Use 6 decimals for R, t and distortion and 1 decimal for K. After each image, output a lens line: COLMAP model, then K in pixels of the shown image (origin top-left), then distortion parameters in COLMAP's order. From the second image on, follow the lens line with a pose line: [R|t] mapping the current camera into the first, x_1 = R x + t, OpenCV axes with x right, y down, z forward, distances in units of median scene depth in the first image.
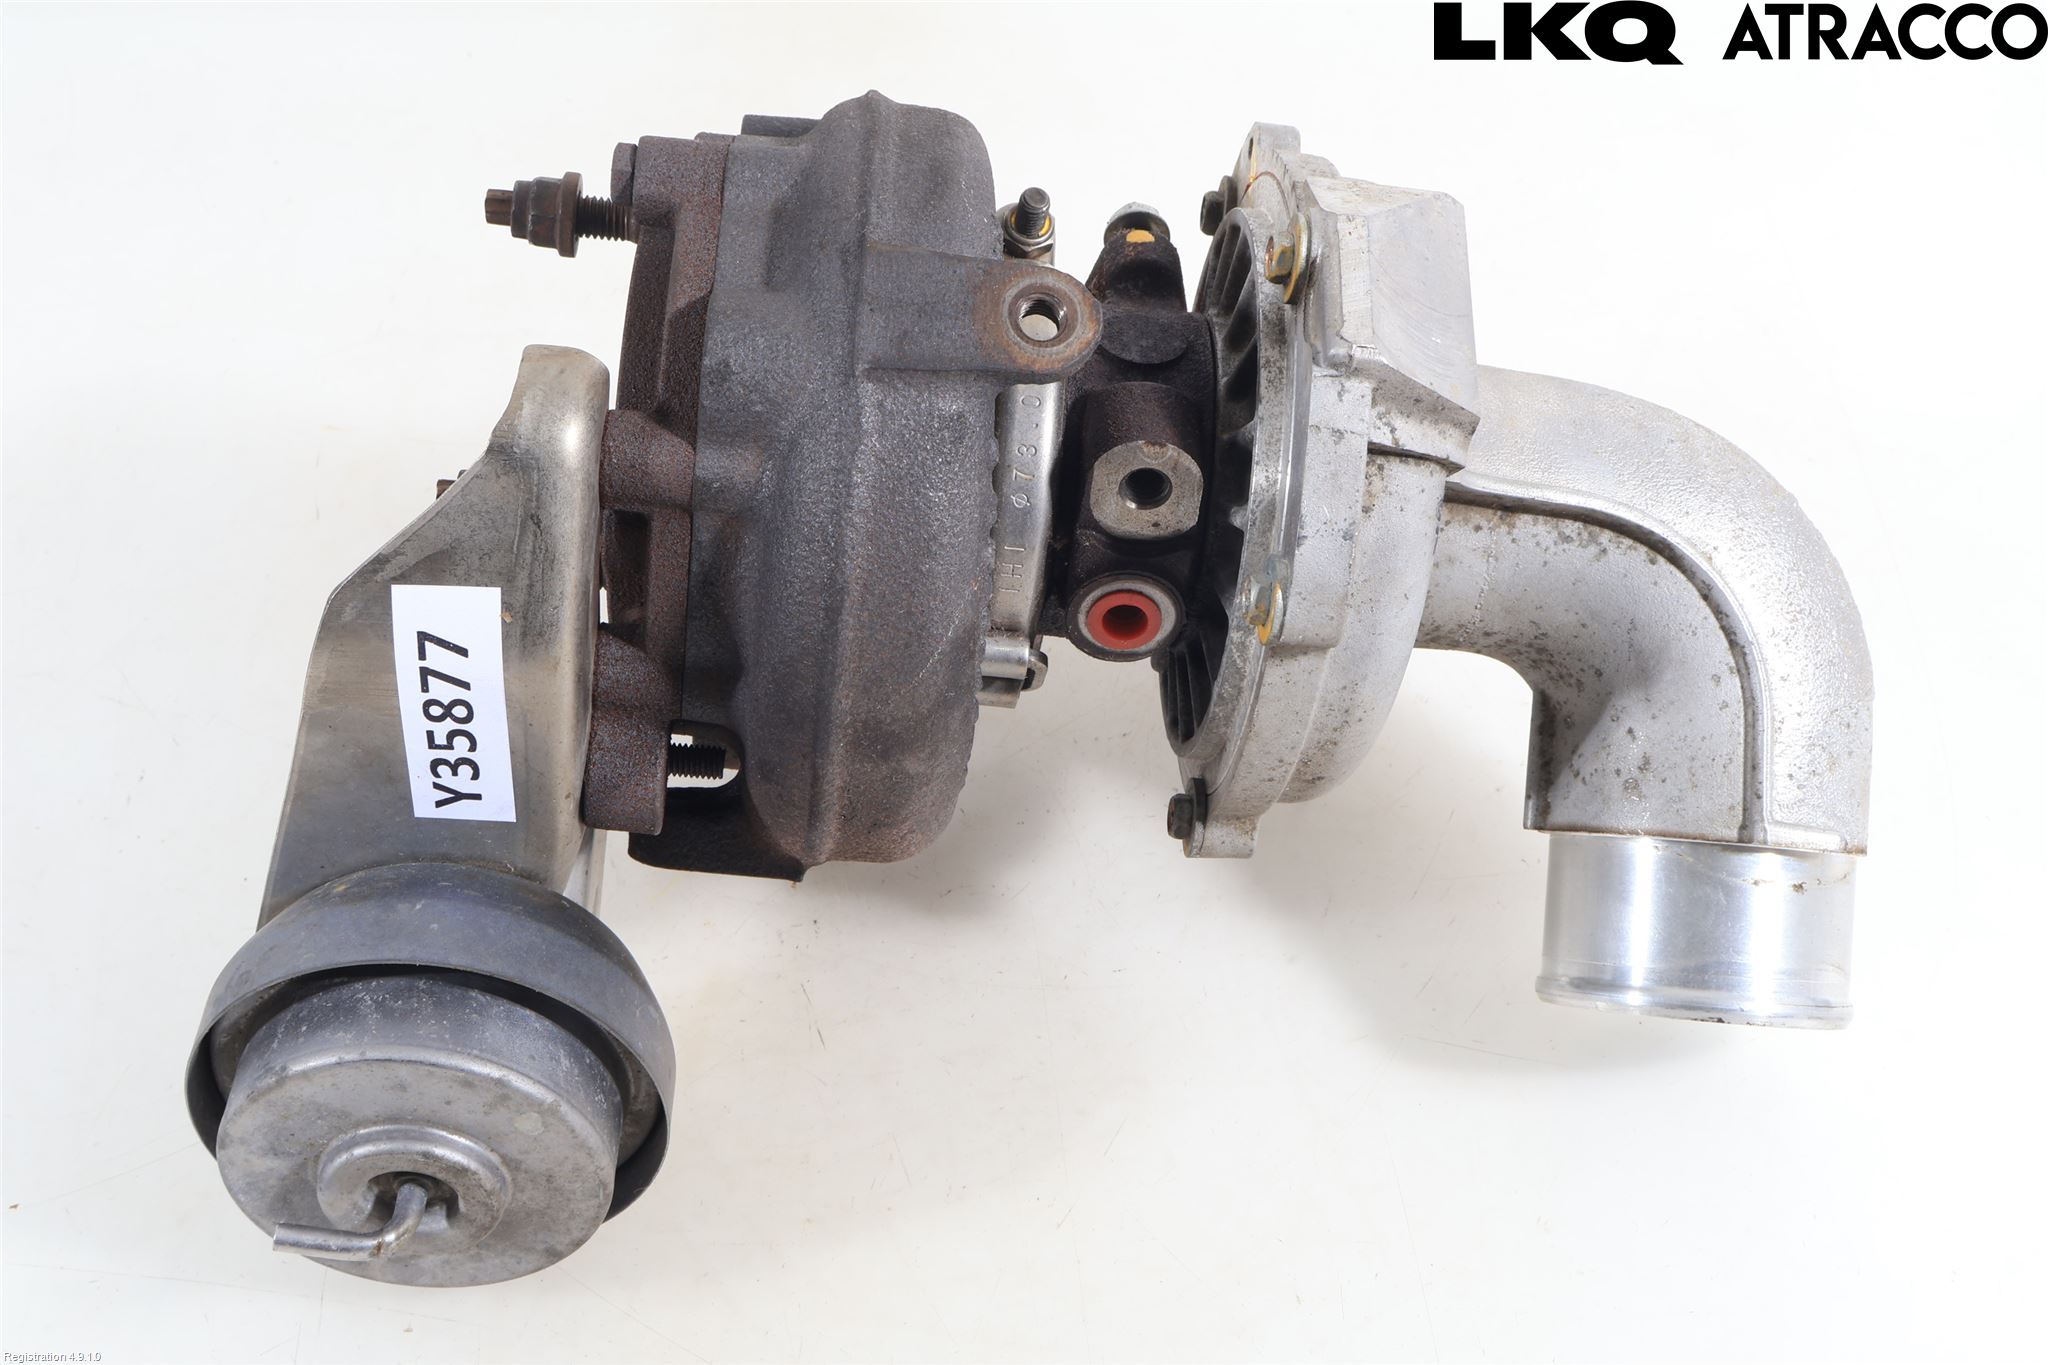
lens RADIAL K [[2490.0, 0, 1021.9], [0, 2490.0, 682.8], [0, 0, 1]] dist [-0.018360, 0.000000]
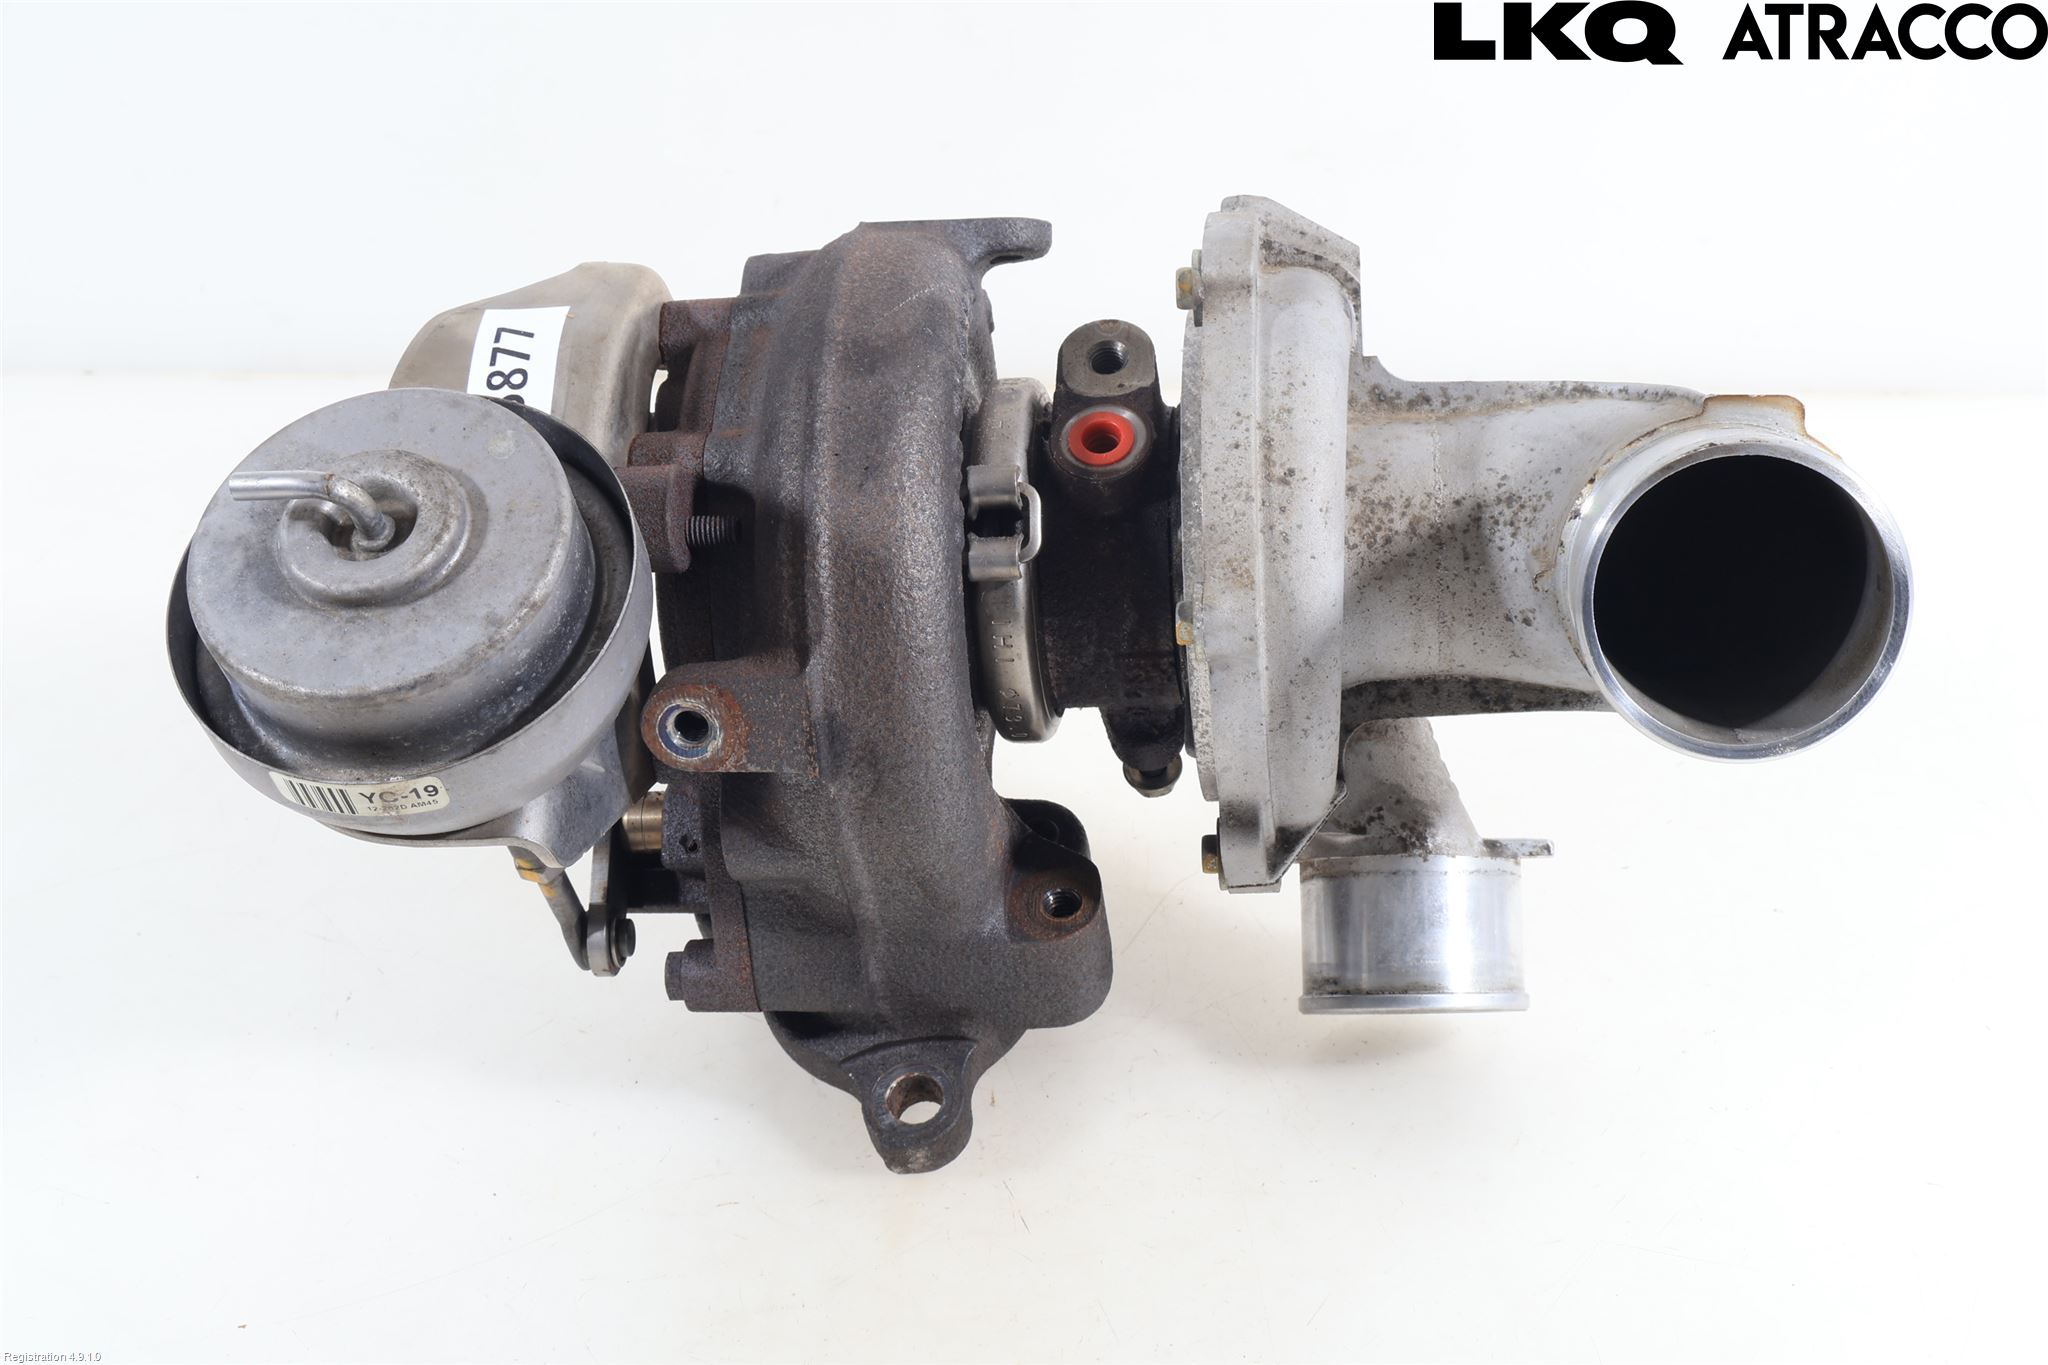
lens RADIAL K [[2928.1, 0, 1026.4], [0, 2928.1, 682.5], [0, 0, 1]] dist [-0.004906, 0.000000]
pose [[0.988600, -0.138734, -0.058497, 0.075234], [-0.026816, 0.220074, -0.975115, 1.395588], [0.148156, 0.965567, 0.213845, 0.877864]]
